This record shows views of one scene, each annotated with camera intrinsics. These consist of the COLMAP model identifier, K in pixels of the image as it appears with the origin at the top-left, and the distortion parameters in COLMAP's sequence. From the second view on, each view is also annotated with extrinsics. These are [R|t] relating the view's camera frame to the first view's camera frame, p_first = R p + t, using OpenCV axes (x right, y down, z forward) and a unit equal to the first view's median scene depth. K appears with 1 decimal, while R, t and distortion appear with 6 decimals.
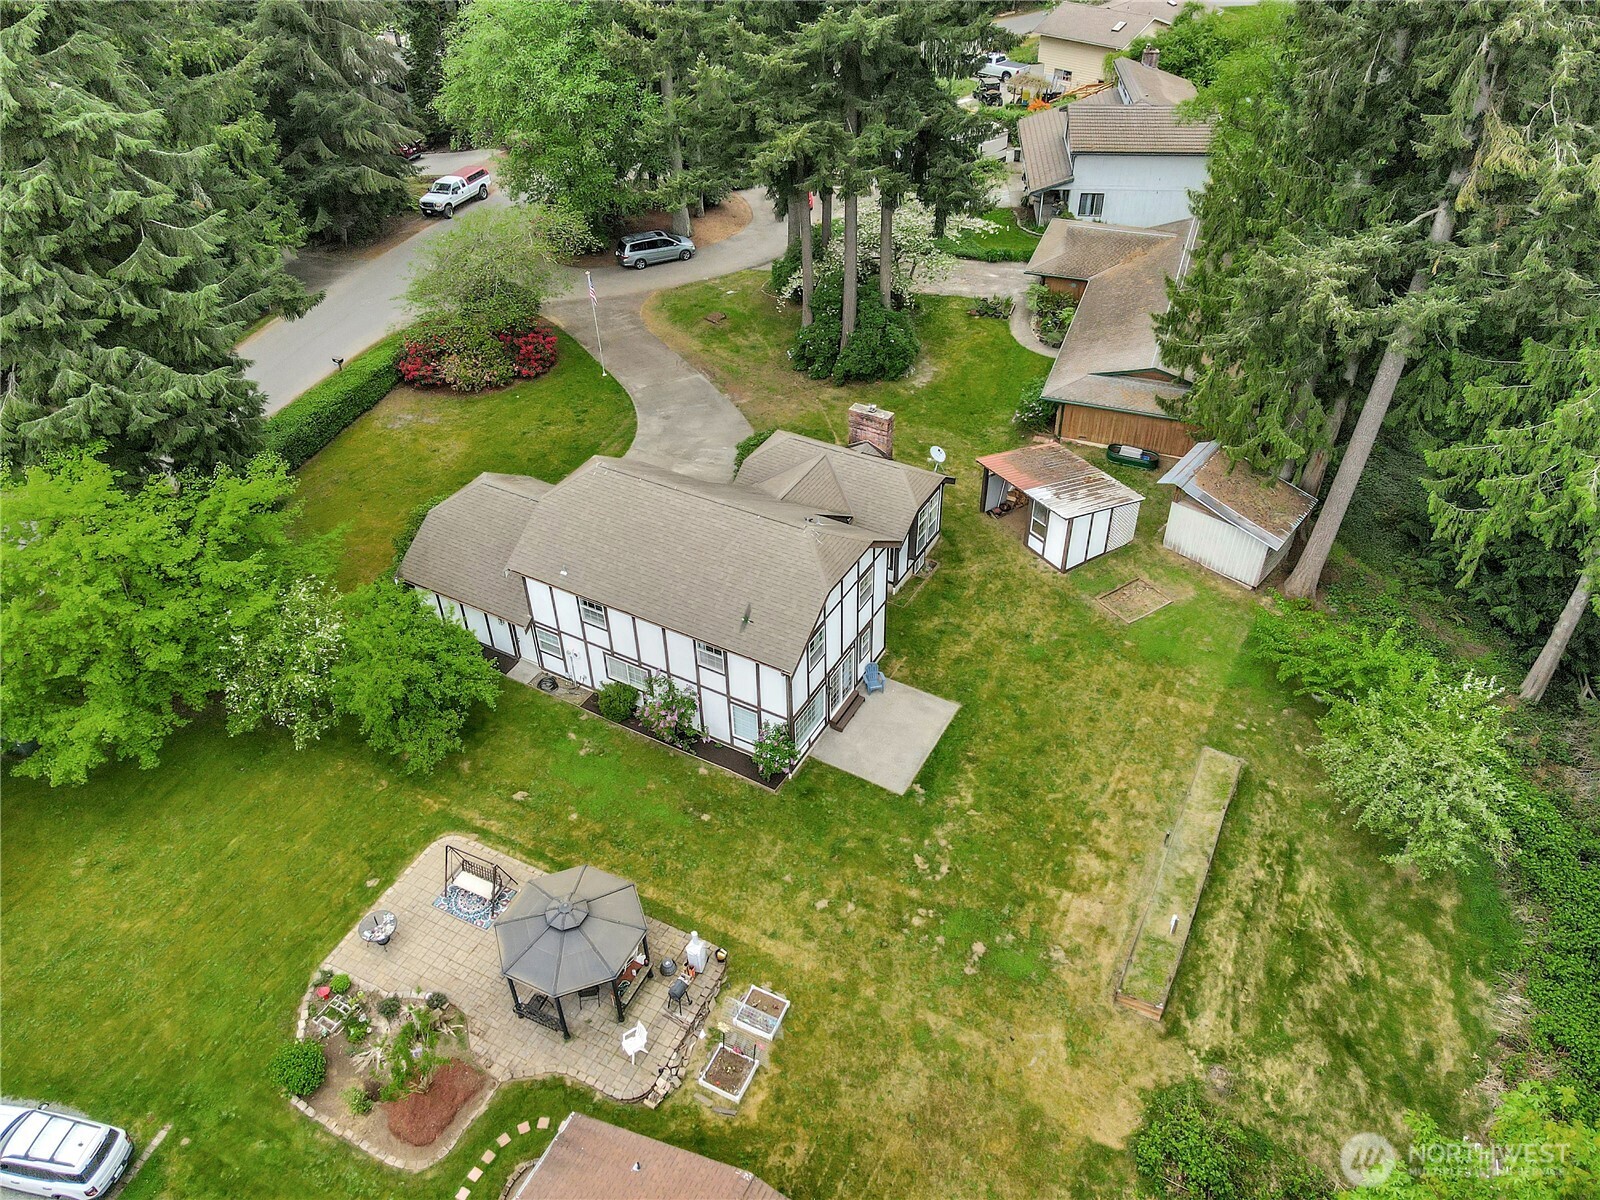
lens RADIAL K [[1175.8, 0, 800.0], [0, 1175.8, 600.0], [0, 0, 1]] dist [0.010933, 0.013731]
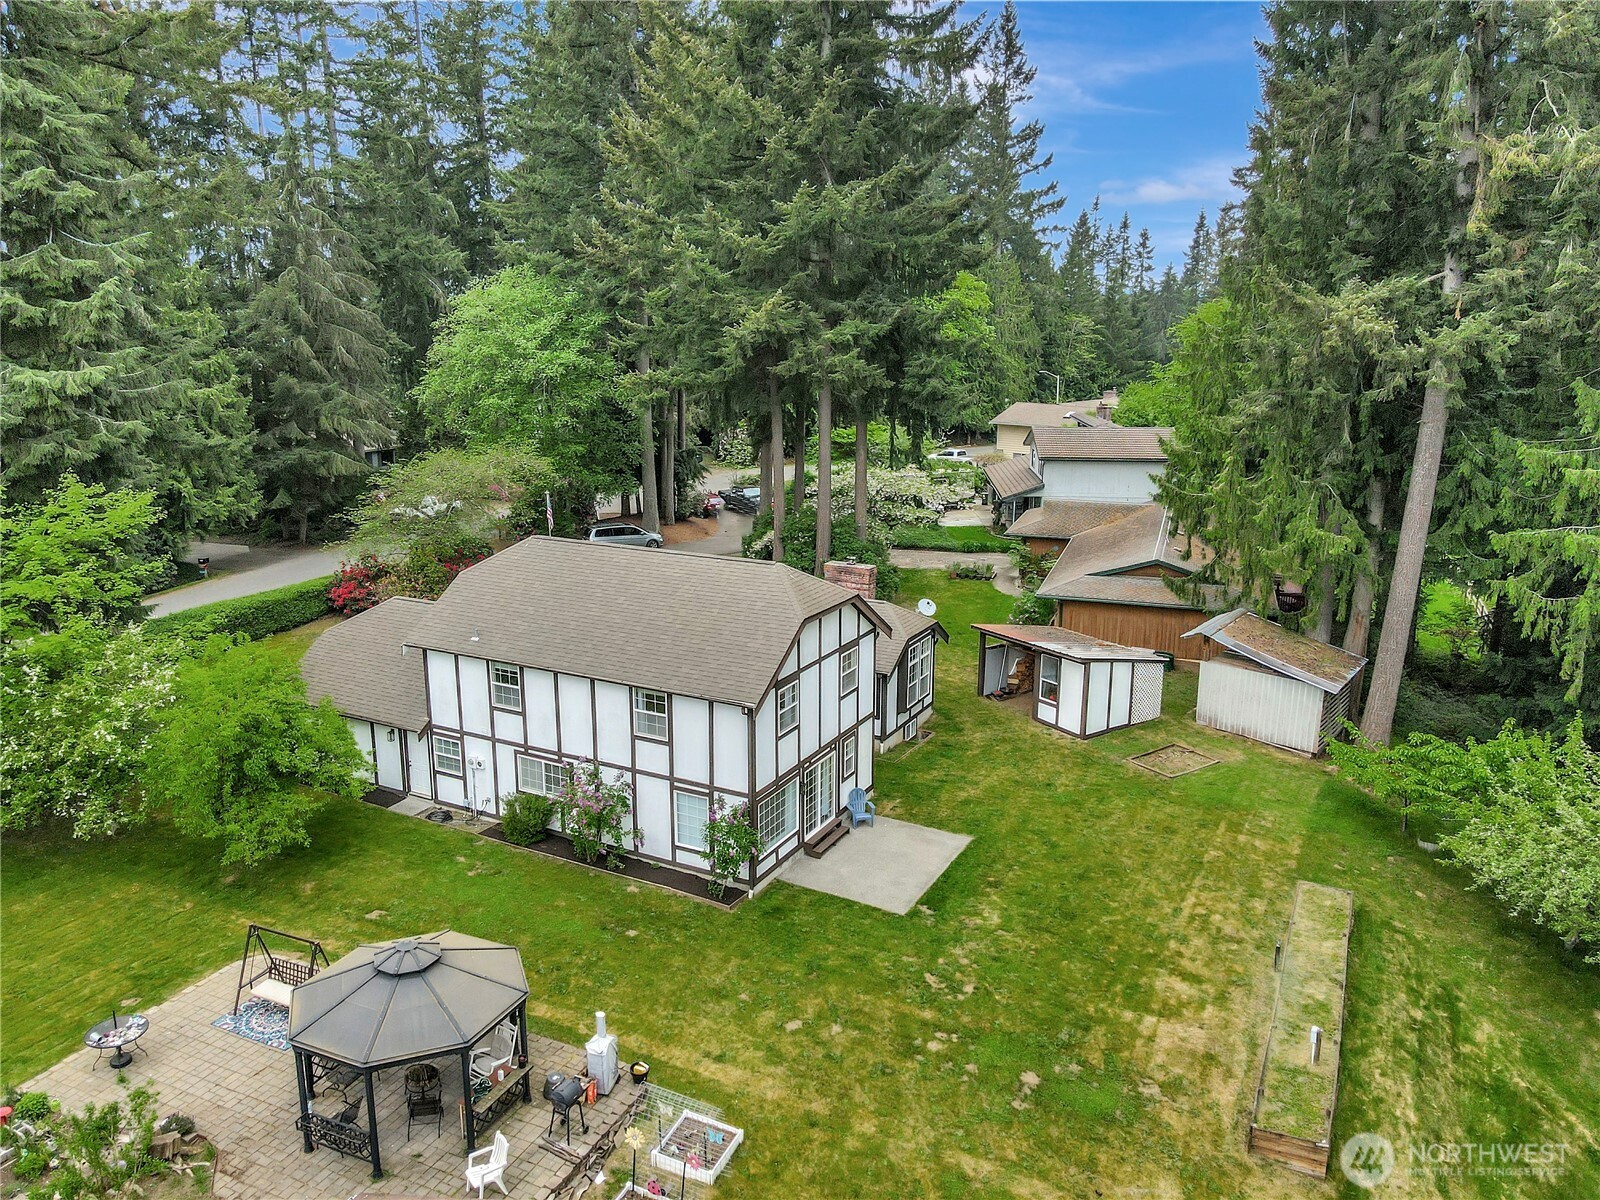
lens RADIAL K [[1175.8, 0, 800.0], [0, 1175.8, 600.0], [0, 0, 1]] dist [0.010933, 0.013731]
pose [[0.999628, 0.013946, 0.023450, 0.002689], [-0.002413, 0.901314, -0.433160, 0.312385], [-0.027177, 0.432942, 0.901012, 0.264716]]
